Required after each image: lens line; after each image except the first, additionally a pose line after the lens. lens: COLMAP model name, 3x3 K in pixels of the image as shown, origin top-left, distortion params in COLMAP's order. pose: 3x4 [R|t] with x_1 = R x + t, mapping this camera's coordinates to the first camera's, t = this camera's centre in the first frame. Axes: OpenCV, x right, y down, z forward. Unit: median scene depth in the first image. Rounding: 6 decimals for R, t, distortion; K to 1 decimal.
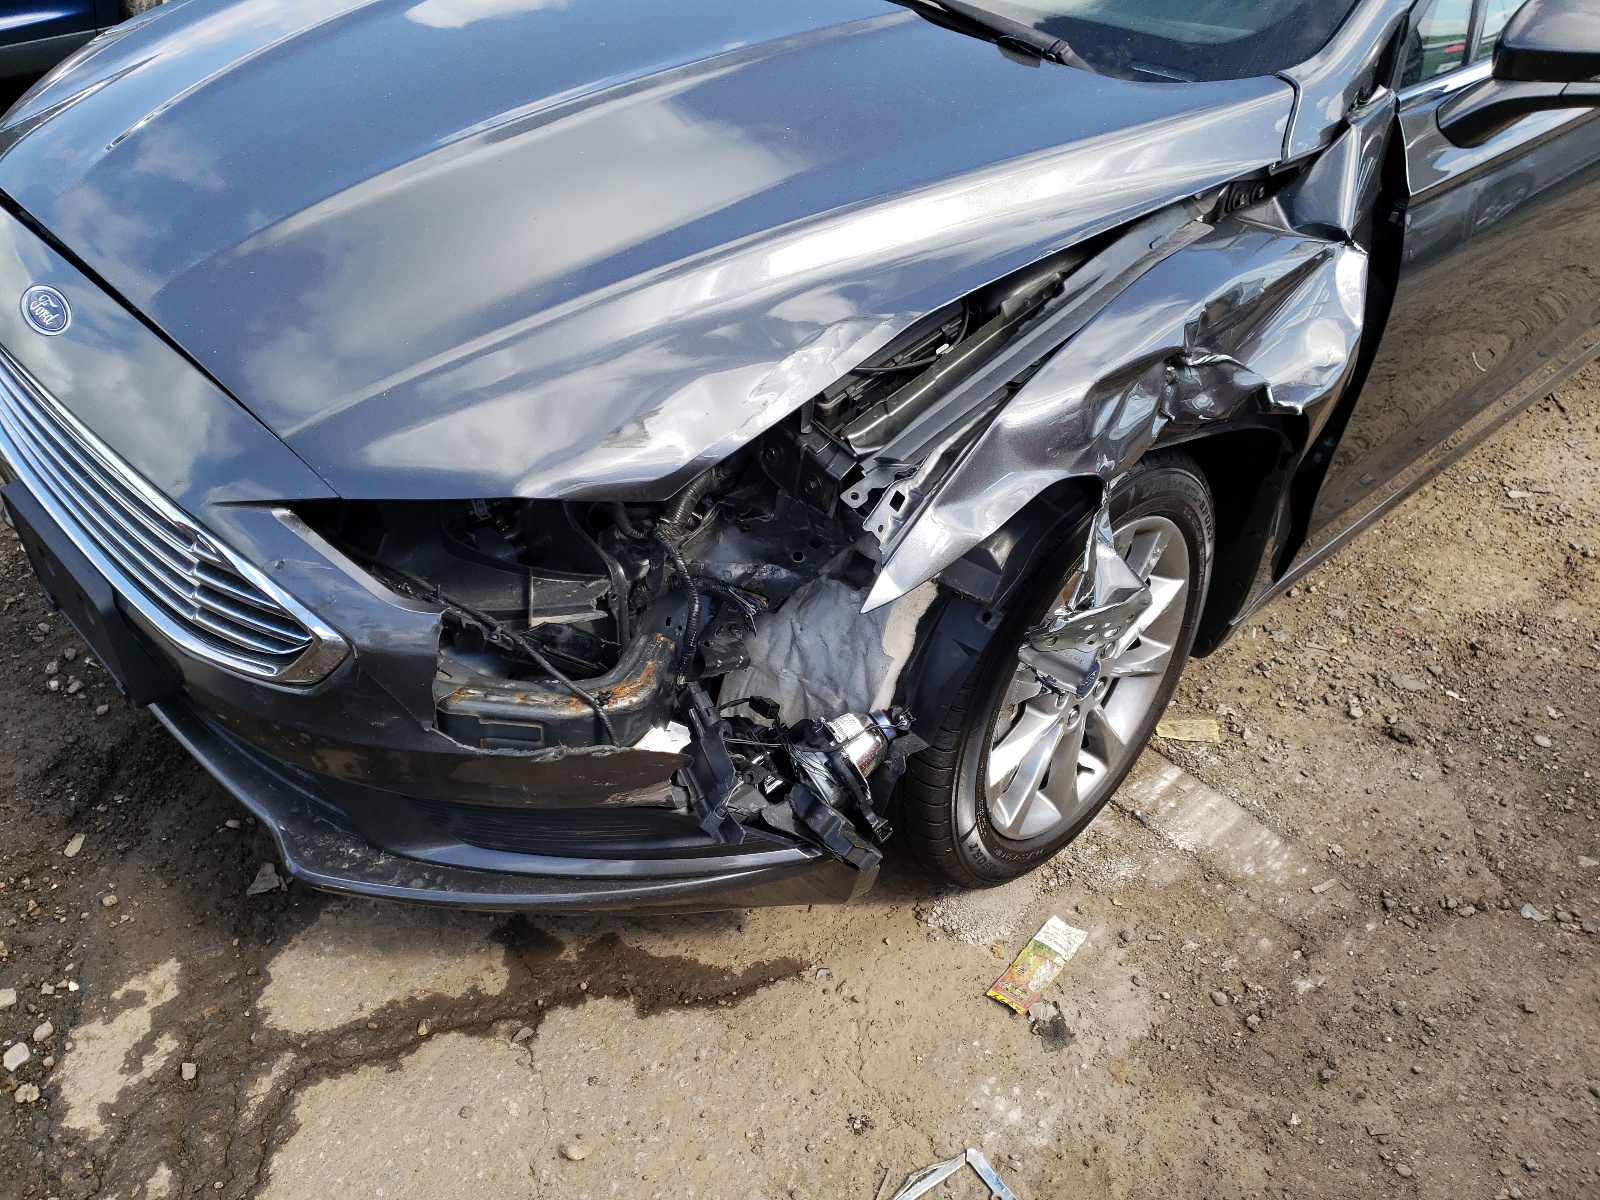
lens RADIAL K [[1171.8, 0, 778.7], [0, 1171.8, 602.9], [0, 0, 1]] dist [0.003064, 0.028232]
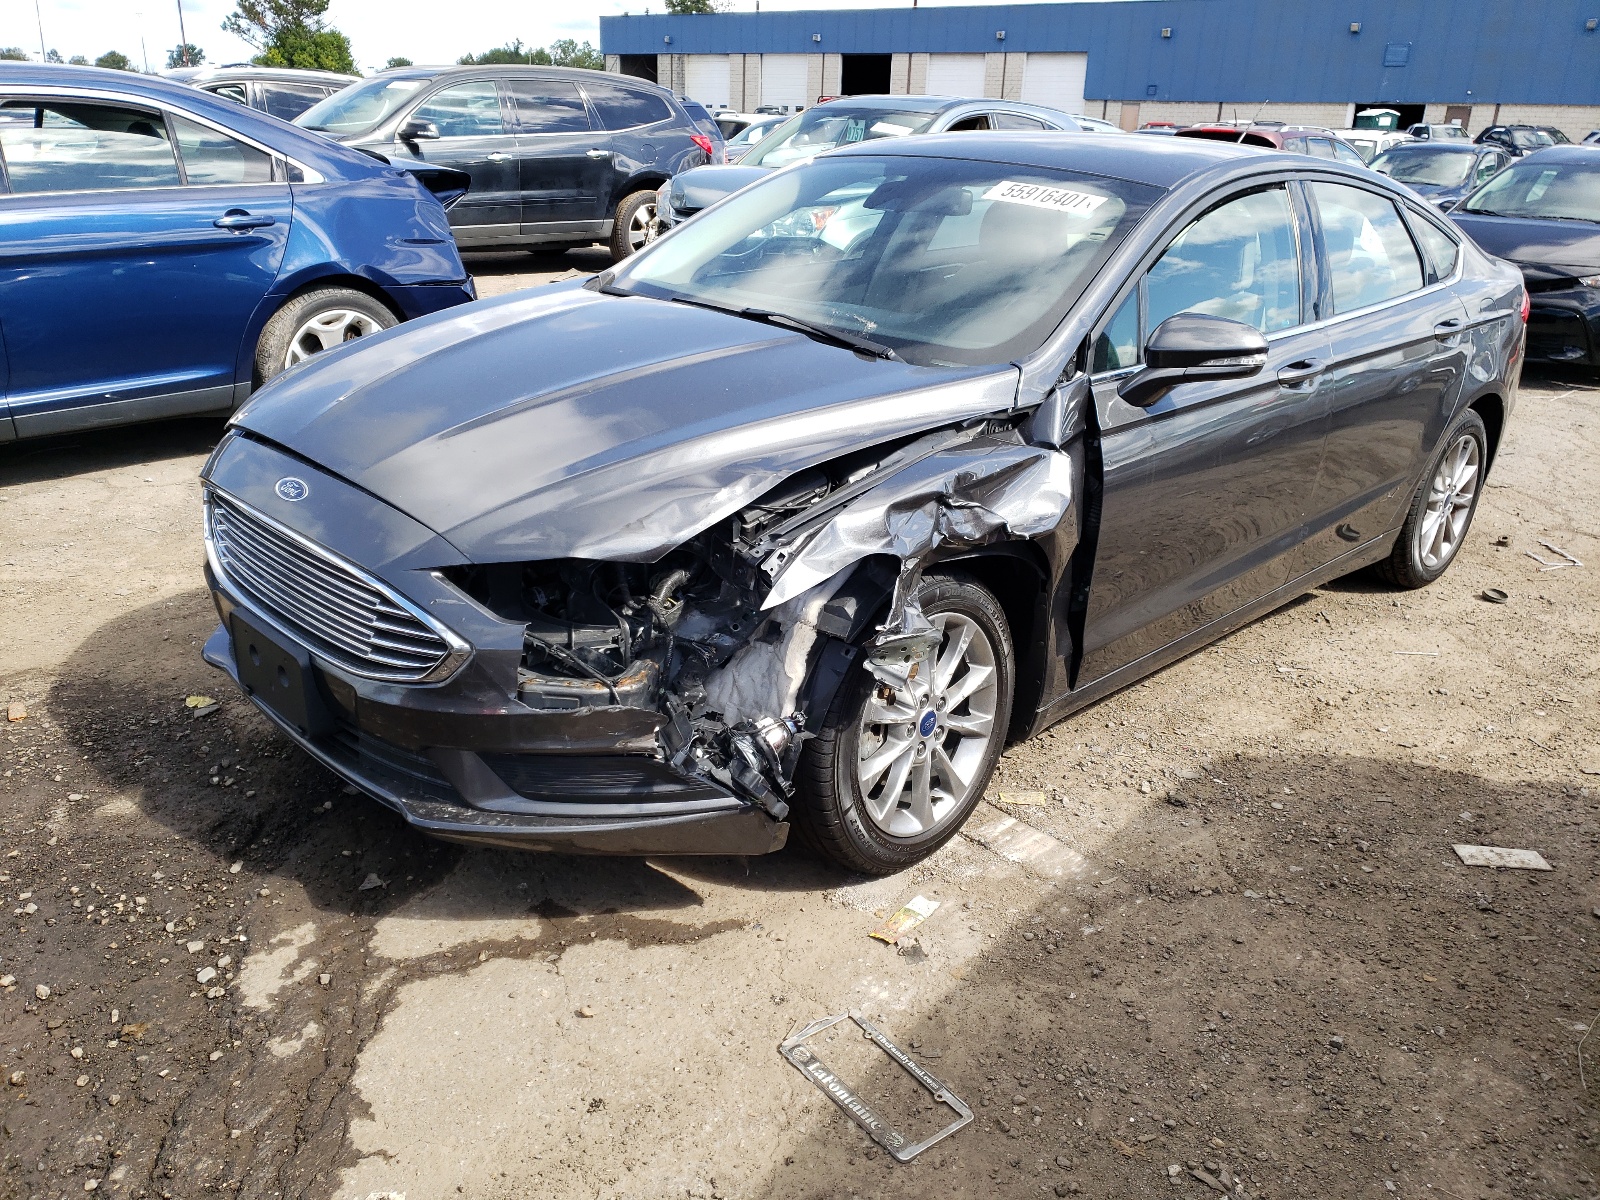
lens RADIAL K [[1171.8, 0, 778.7], [0, 1171.8, 602.9], [0, 0, 1]] dist [0.003064, 0.028232]
pose [[0.999867, -0.011987, 0.011056, 0.054589], [0.014661, 0.957643, -0.287585, 0.364217], [-0.007140, 0.287709, 0.957691, -0.526852]]
